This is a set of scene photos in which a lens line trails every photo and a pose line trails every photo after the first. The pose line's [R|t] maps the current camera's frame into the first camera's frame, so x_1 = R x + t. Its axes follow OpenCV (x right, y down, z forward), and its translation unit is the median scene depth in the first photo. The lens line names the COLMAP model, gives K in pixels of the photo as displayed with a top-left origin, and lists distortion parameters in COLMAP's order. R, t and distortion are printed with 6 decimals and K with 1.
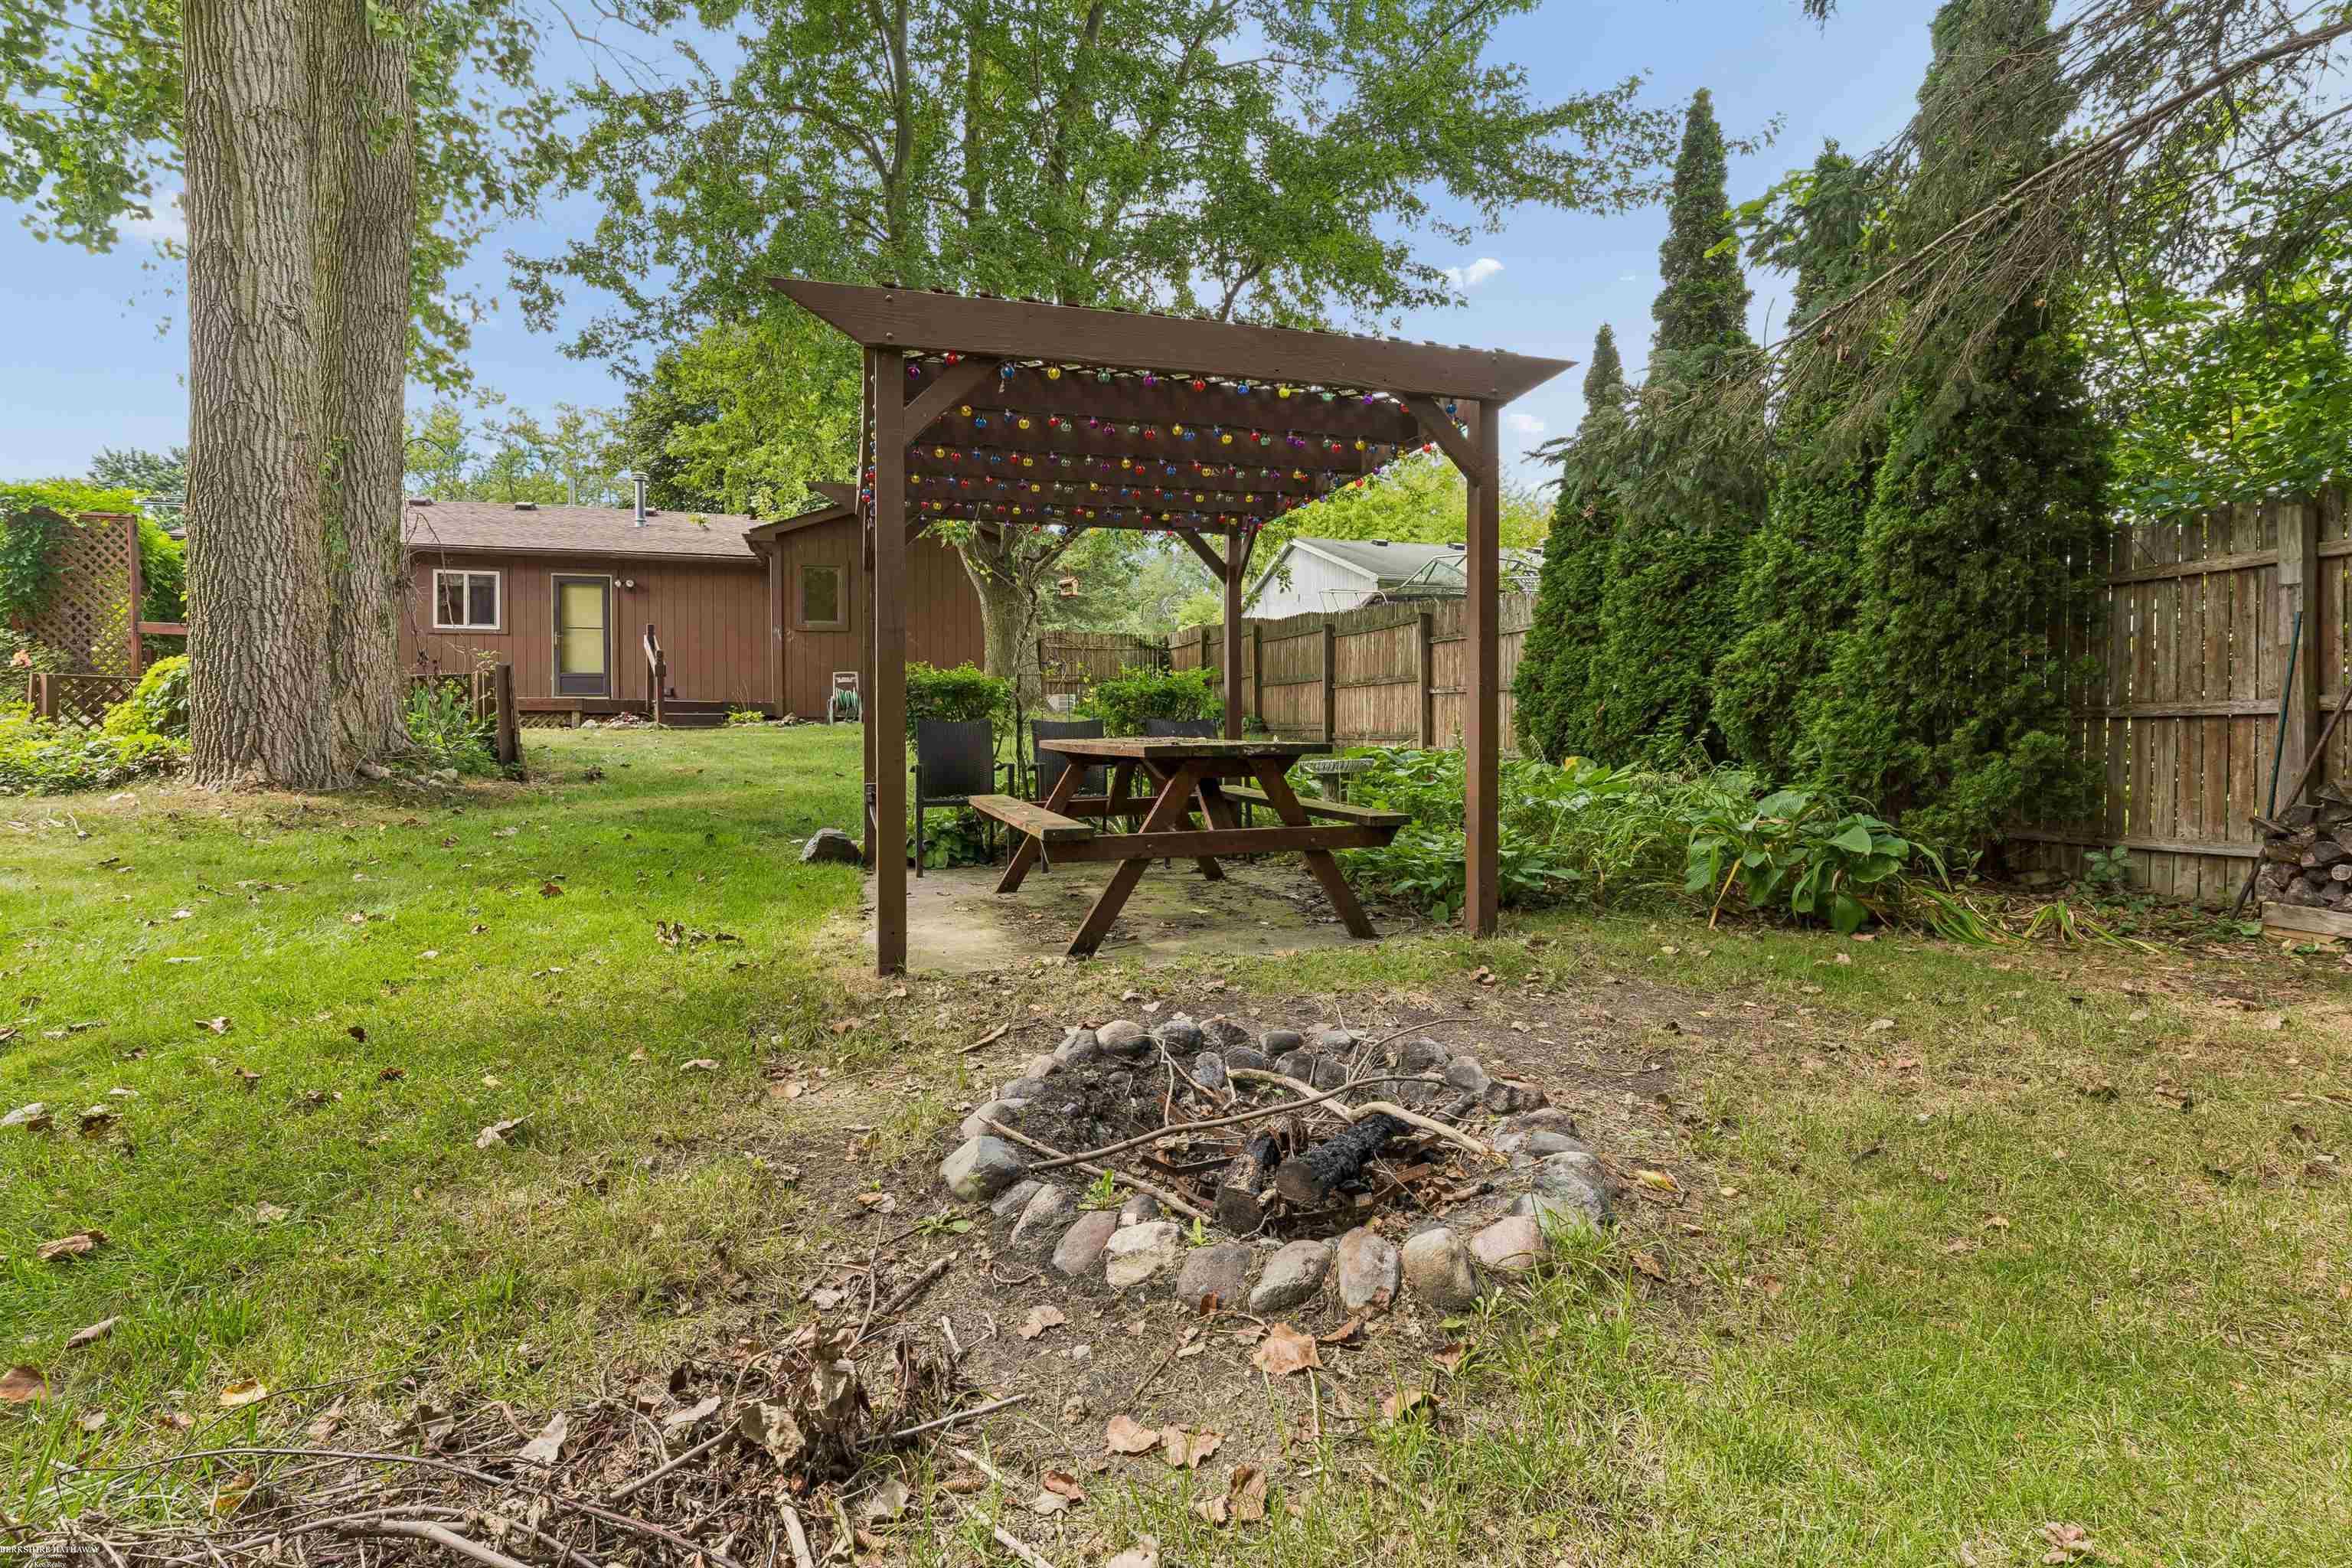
lens RADIAL K [[1081.9, 0, 1165.3], [0, 1081.9, 740.9], [0, 0, 1]] dist [-0.000028, 0.000006]
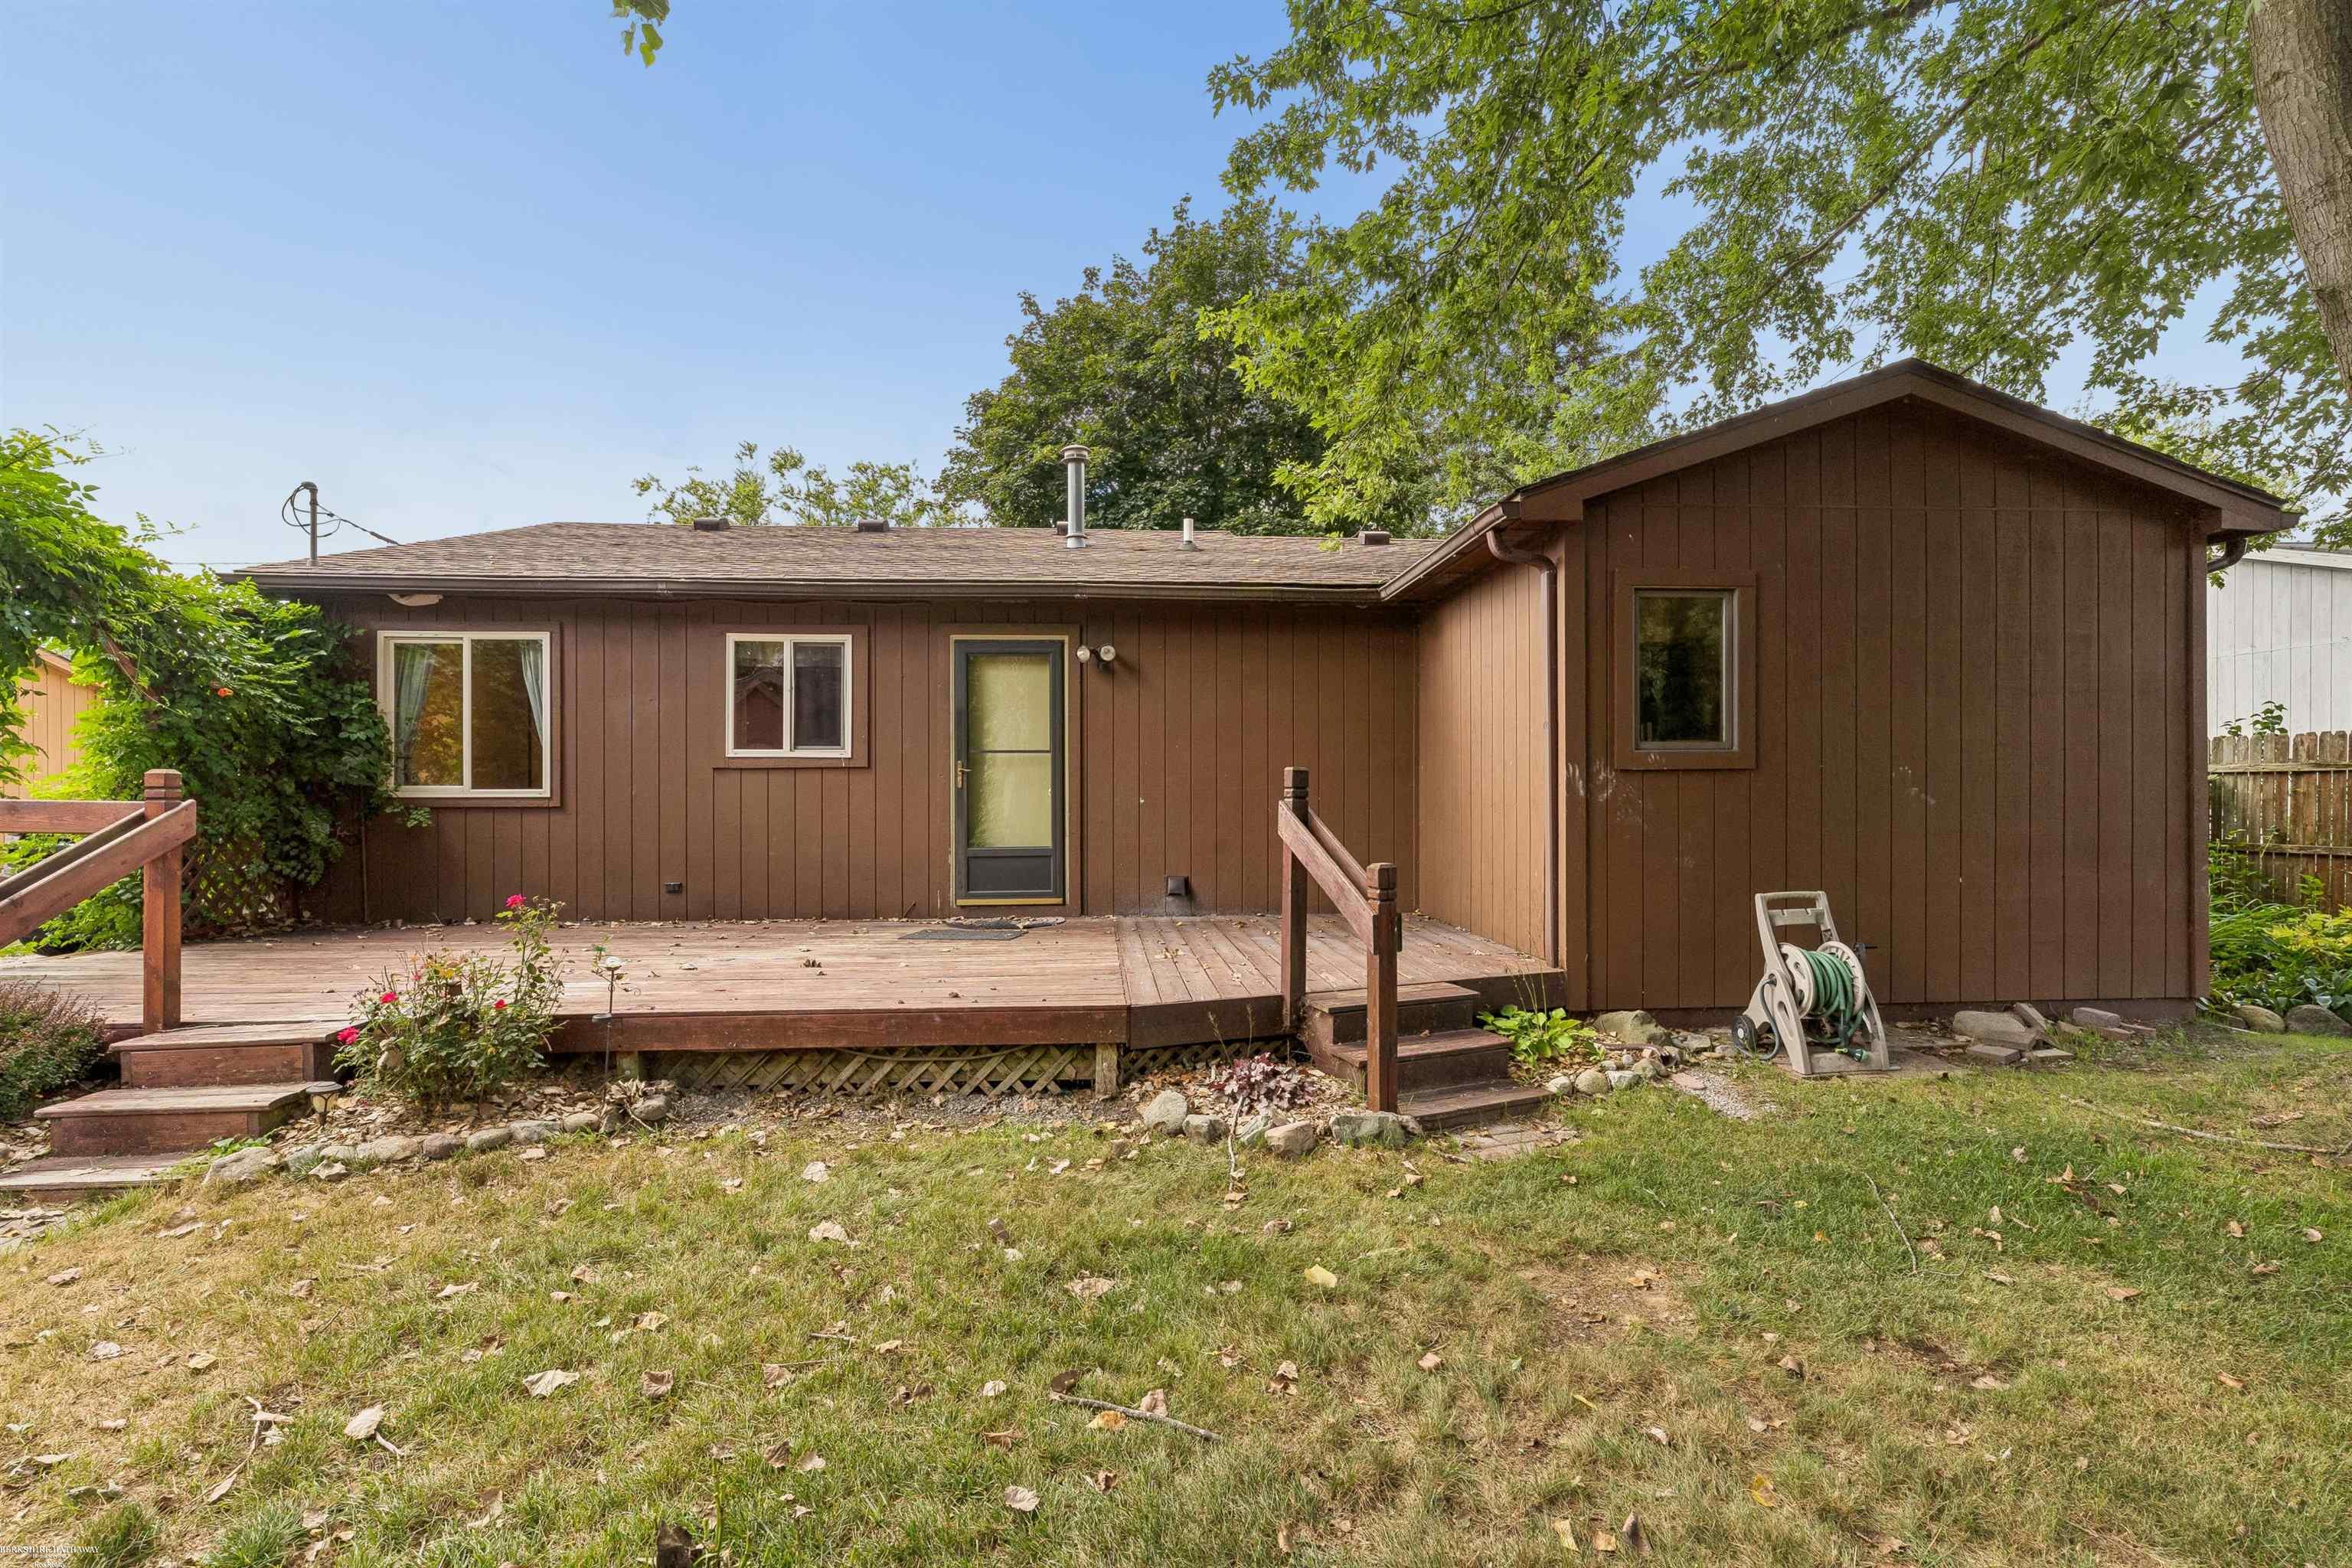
lens RADIAL K [[1081.9, 0, 1187.2], [0, 1081.9, 781.7], [0, 0, 1]] dist [-0.000028, 0.000006]
pose [[0.980936, -0.000590, -0.194328, -0.439964], [-0.003684, 0.999759, -0.021633, -0.095725], [0.194294, 0.021937, 0.980698, 0.655709]]
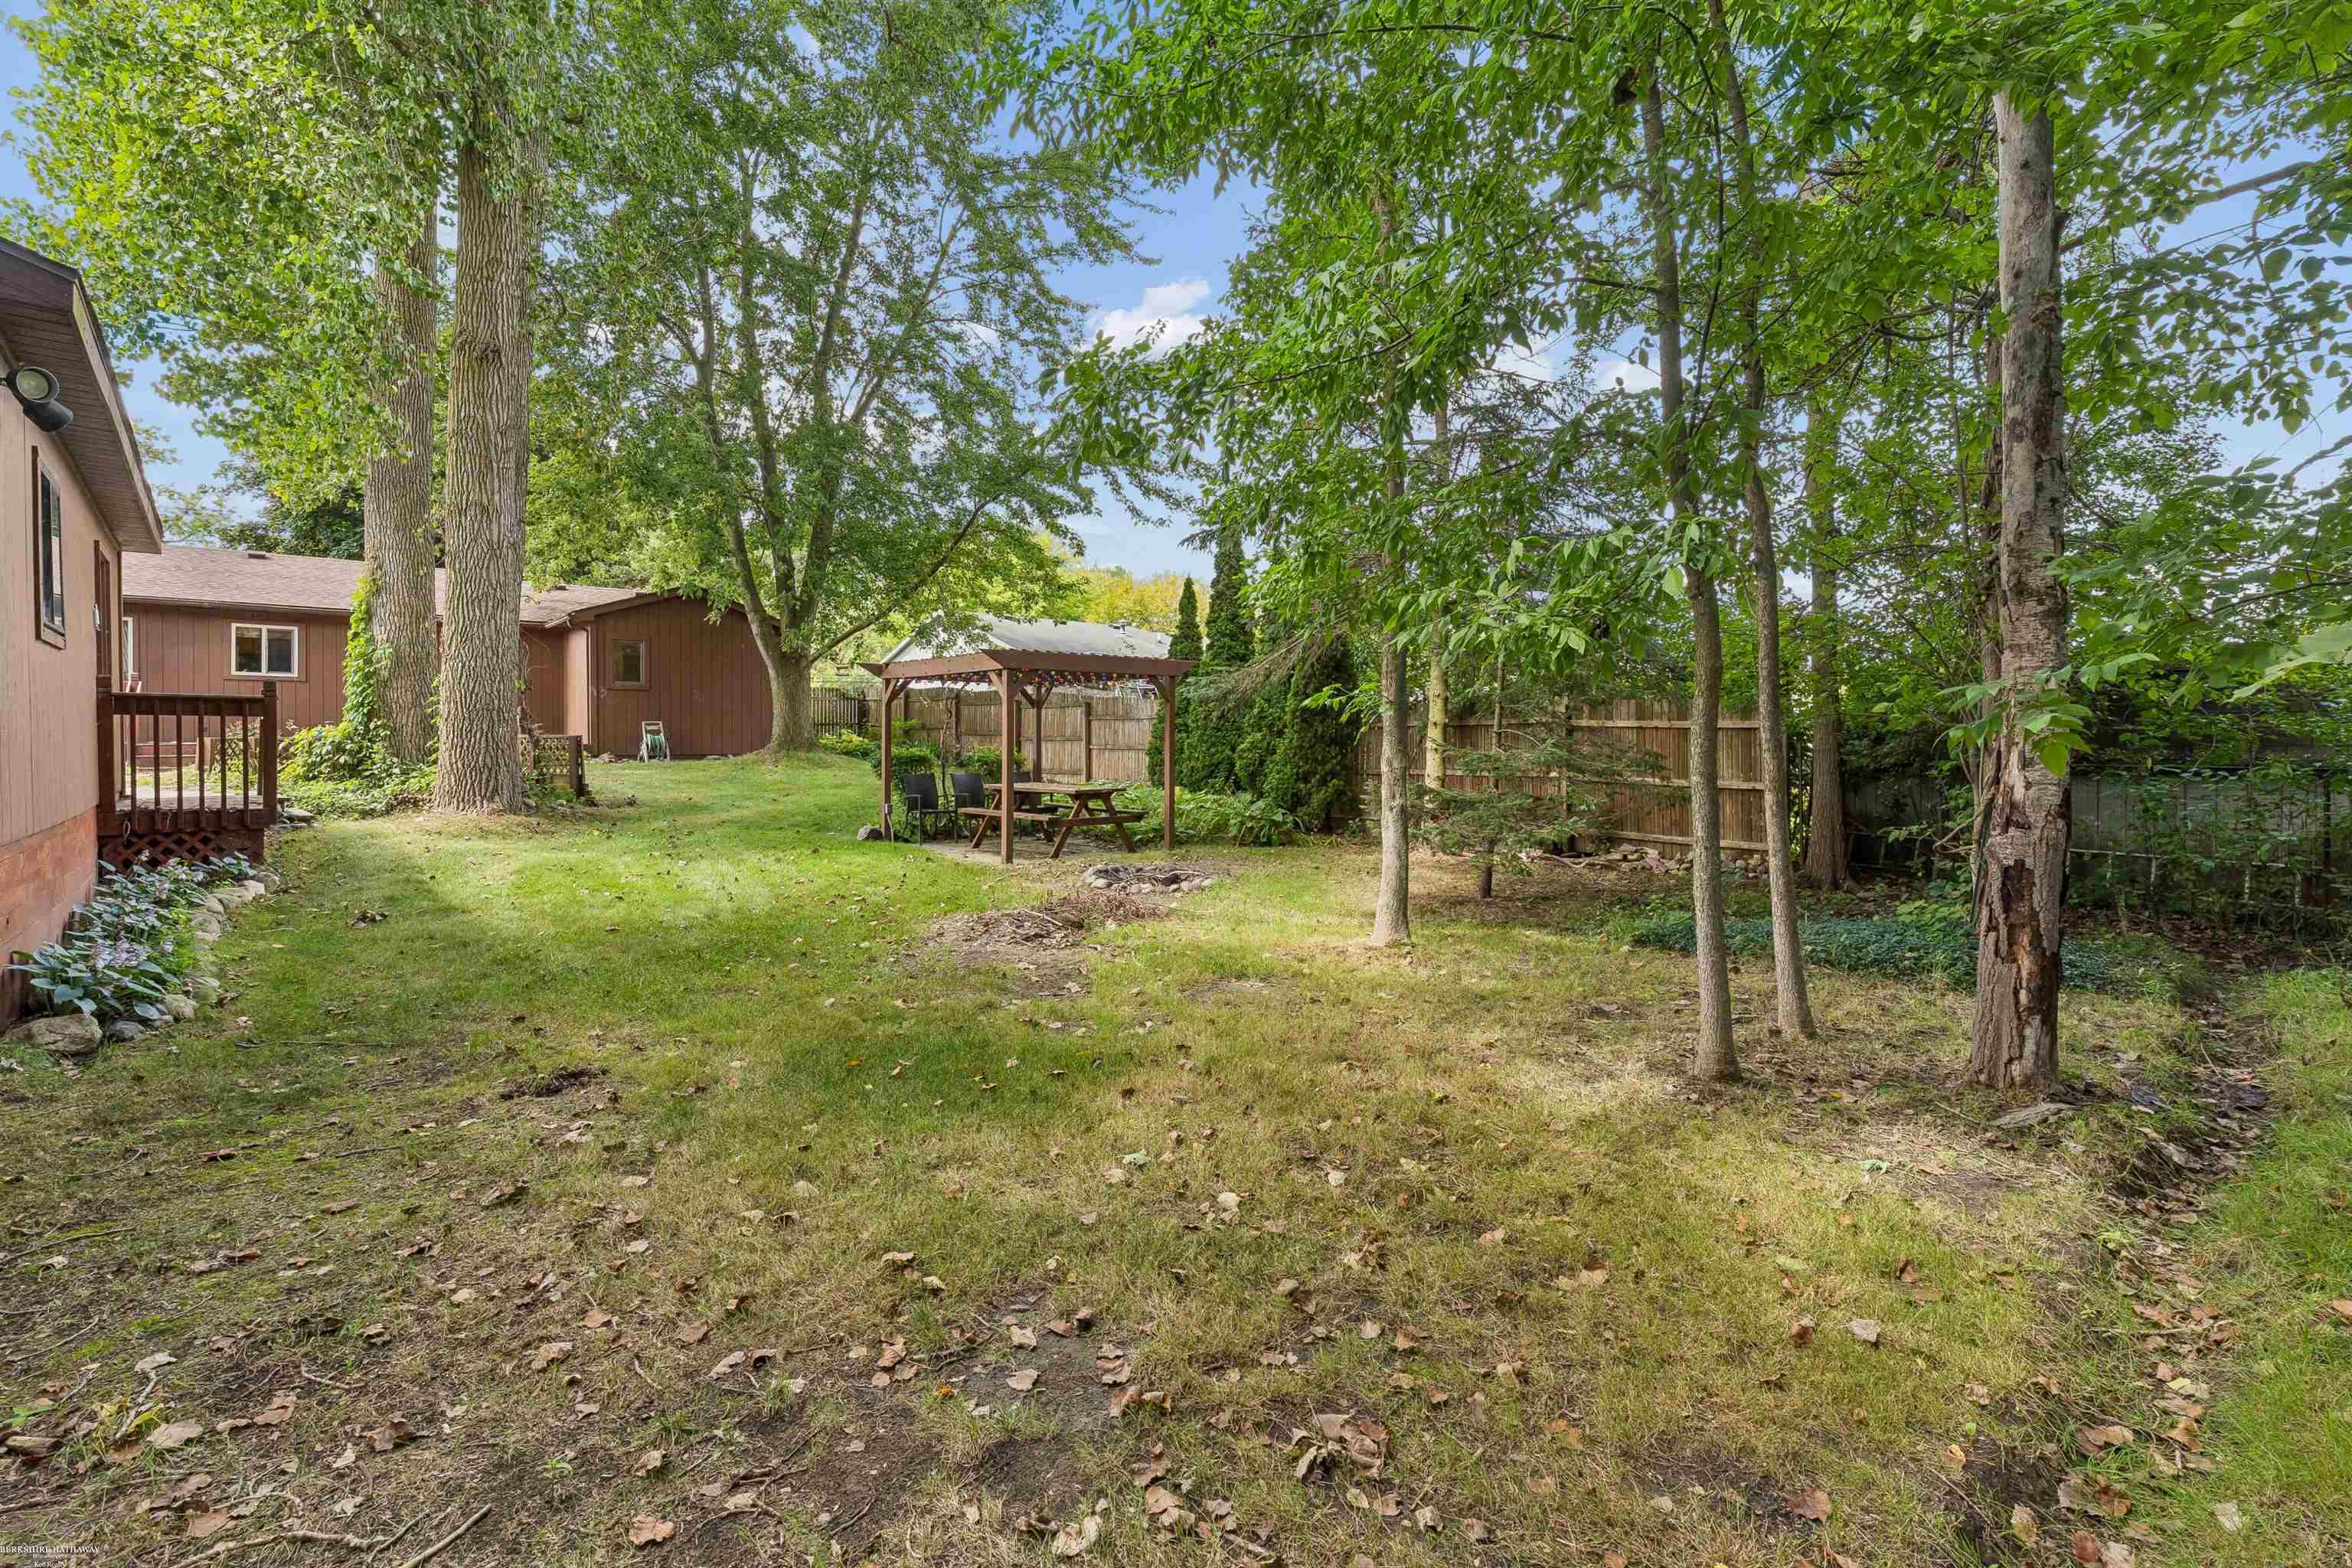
lens RADIAL K [[1081.9, 0, 1169.3], [0, 1081.9, 727.8], [0, 0, 1]] dist [-0.000028, 0.000006]
pose [[0.915517, 0.012223, 0.402094, -0.261612], [-0.002004, 0.999665, -0.025824, -0.024157], [-0.402275, 0.022836, 0.915234, -0.500855]]
